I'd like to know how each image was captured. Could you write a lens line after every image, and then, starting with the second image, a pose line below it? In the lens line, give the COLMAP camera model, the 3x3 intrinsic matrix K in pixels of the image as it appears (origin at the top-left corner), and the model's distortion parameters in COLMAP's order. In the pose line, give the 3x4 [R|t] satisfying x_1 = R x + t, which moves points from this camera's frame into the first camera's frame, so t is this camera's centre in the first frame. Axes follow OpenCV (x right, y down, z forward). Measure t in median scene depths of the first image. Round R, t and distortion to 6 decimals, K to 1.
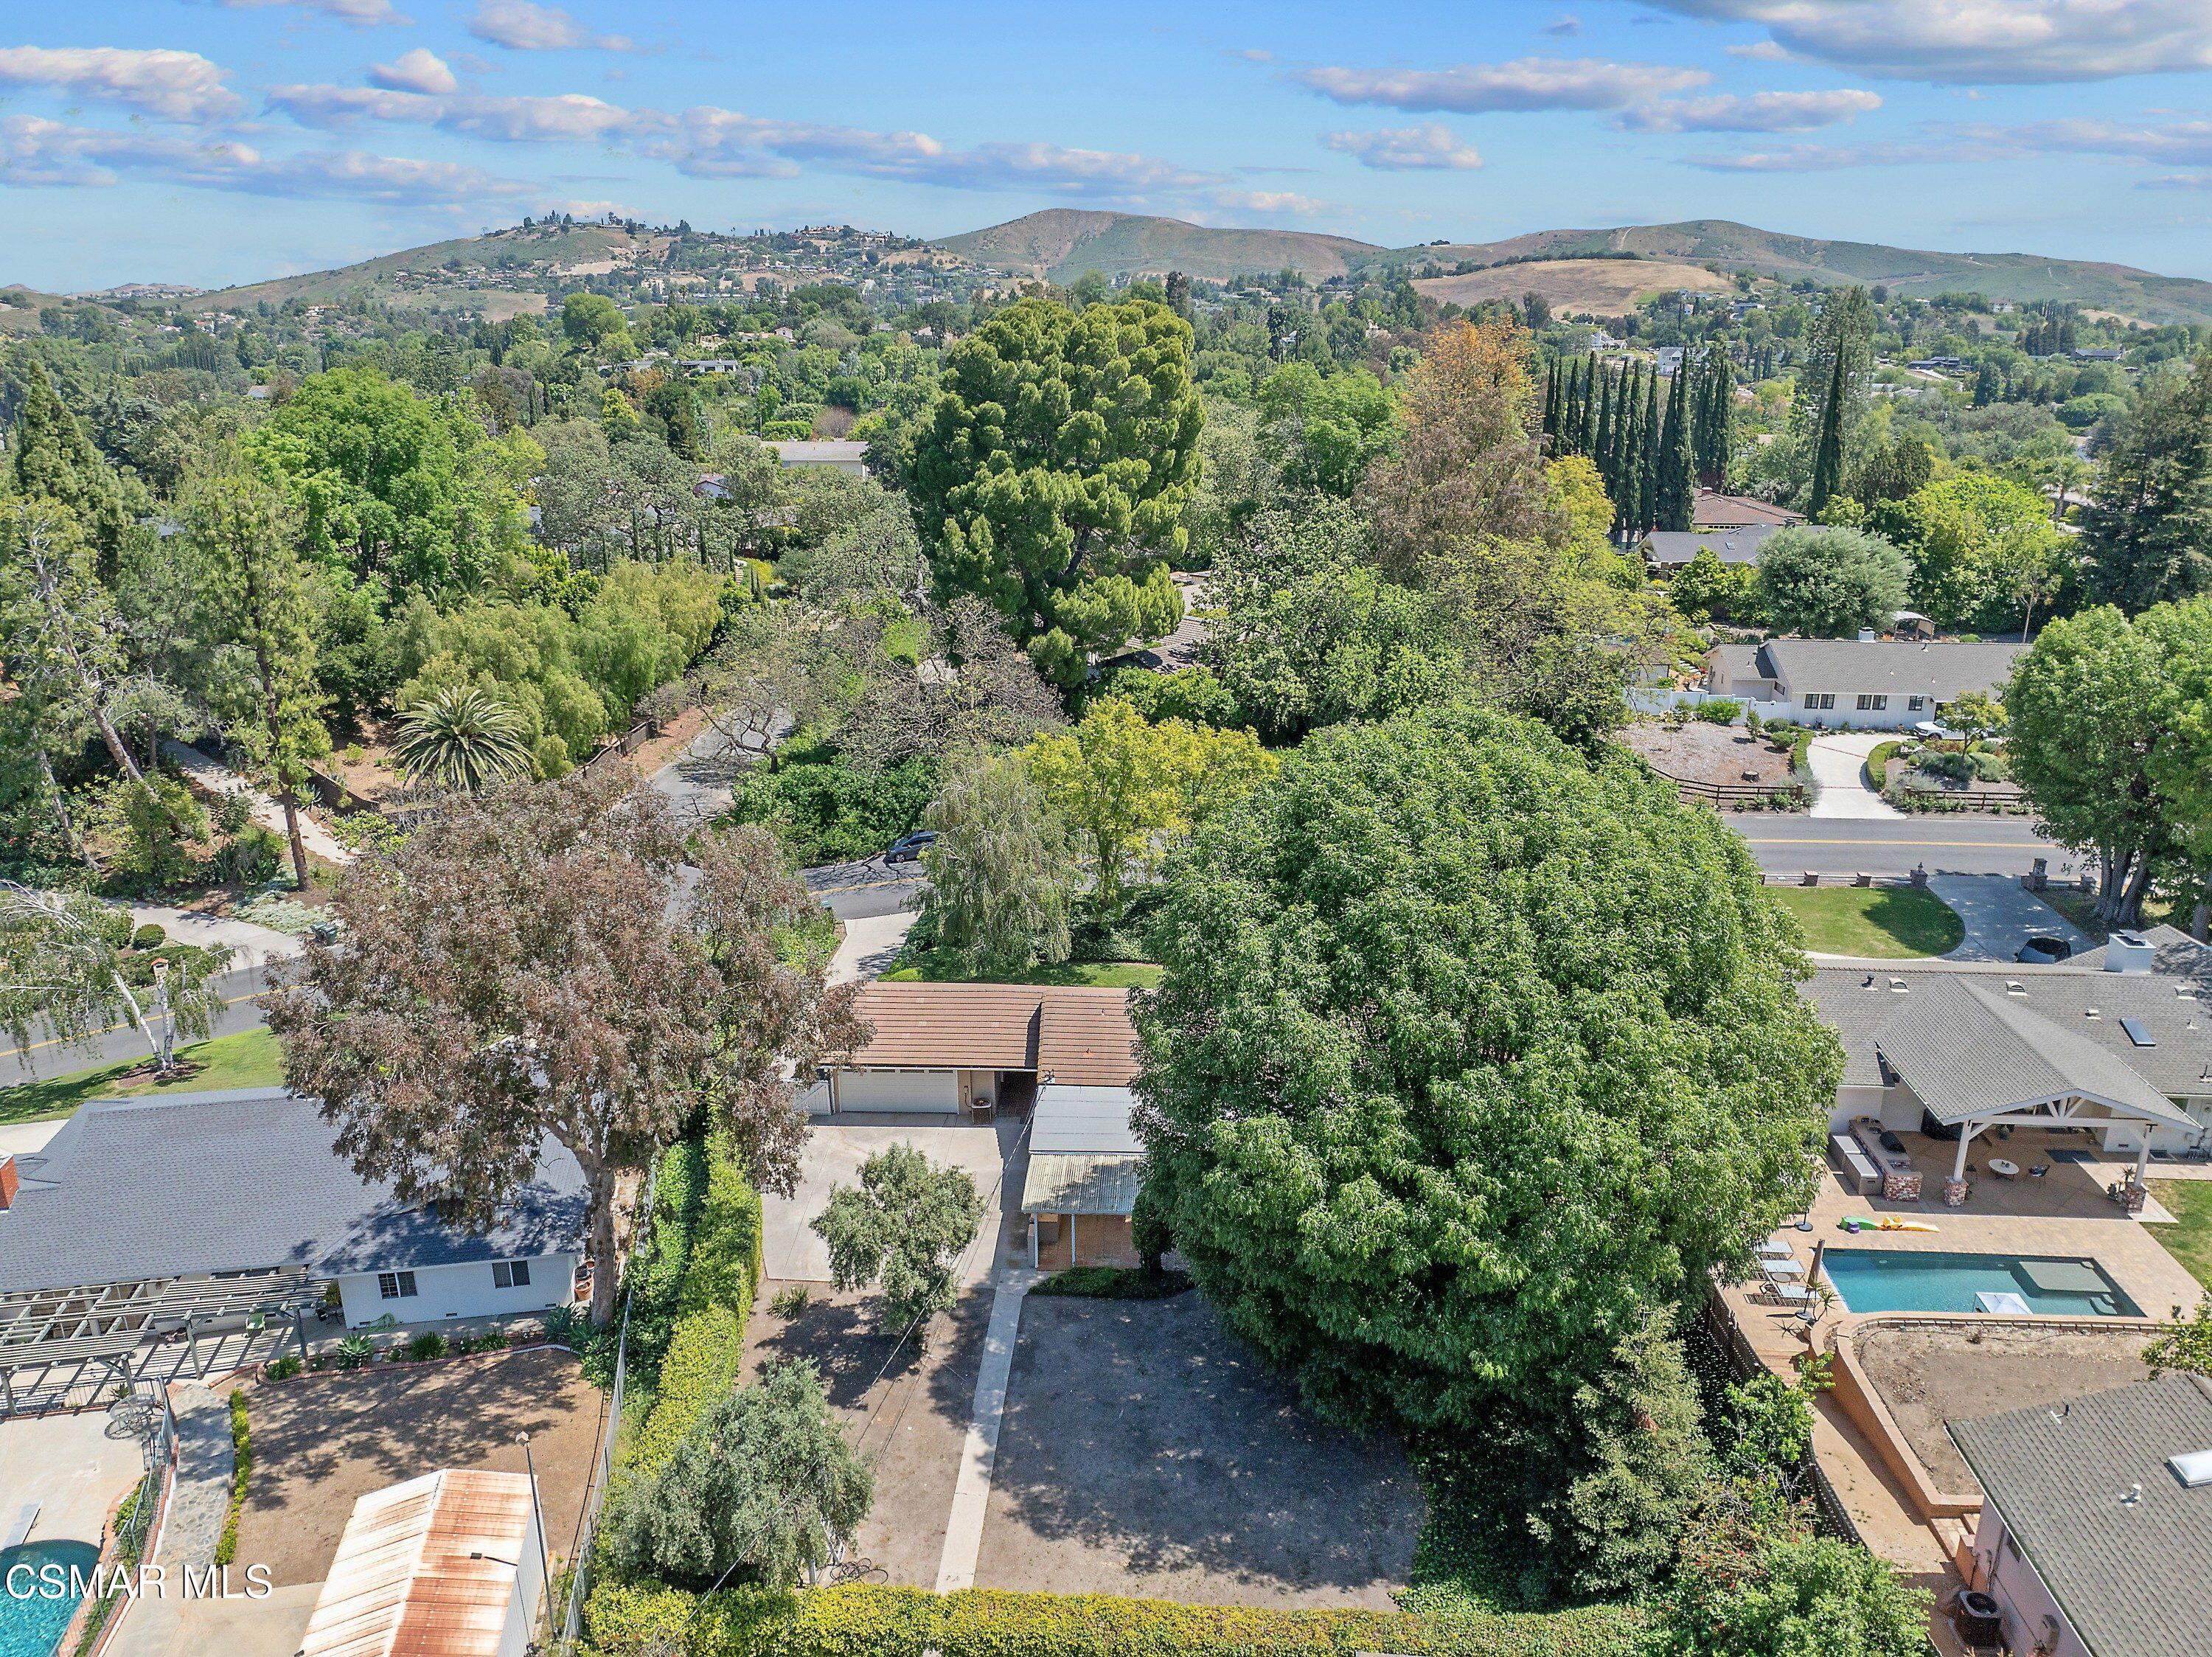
lens RADIAL K [[1554.0, 0, 1102.4], [0, 1554.0, 839.4], [0, 0, 1]] dist [-0.041736, 0.011082]
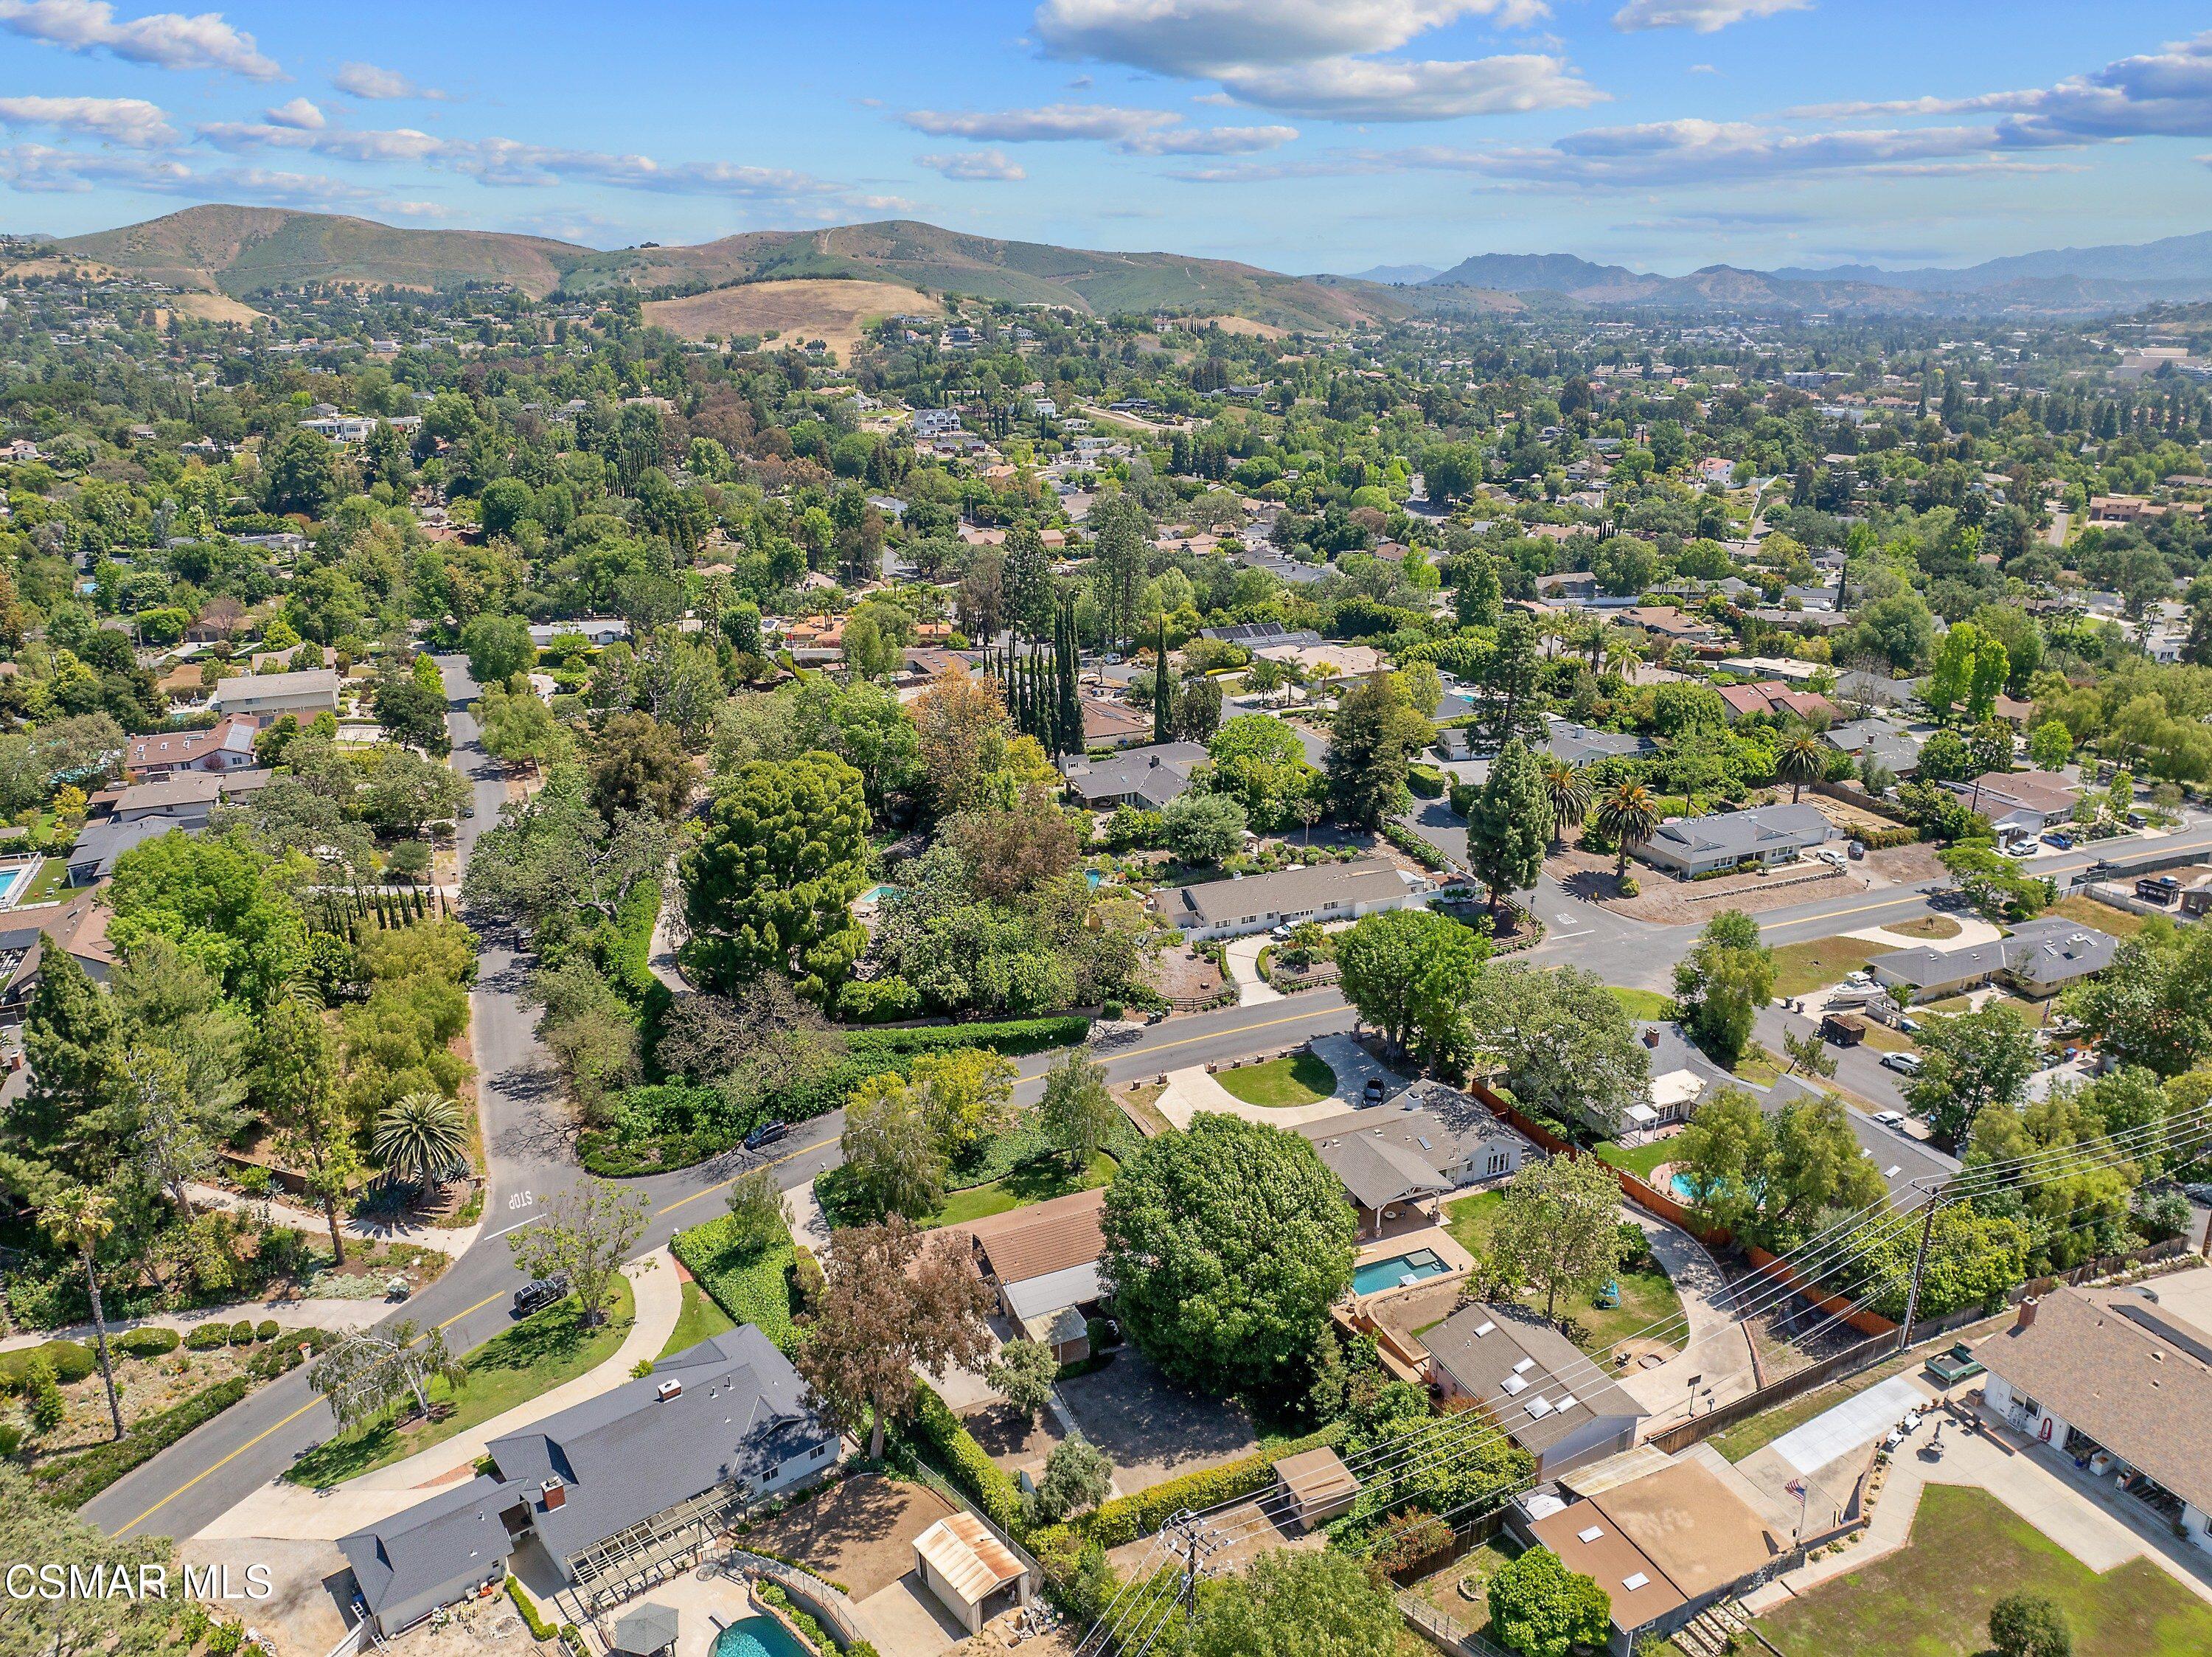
lens RADIAL K [[1554.0, 0, 1104.4], [0, 1554.0, 823.3], [0, 0, 1]] dist [-0.041736, 0.011082]
pose [[0.886646, -0.146775, 0.438539, -0.447144], [0.145656, 0.988665, 0.036409, -0.309887], [-0.438912, 0.031594, 0.897975, -0.576171]]
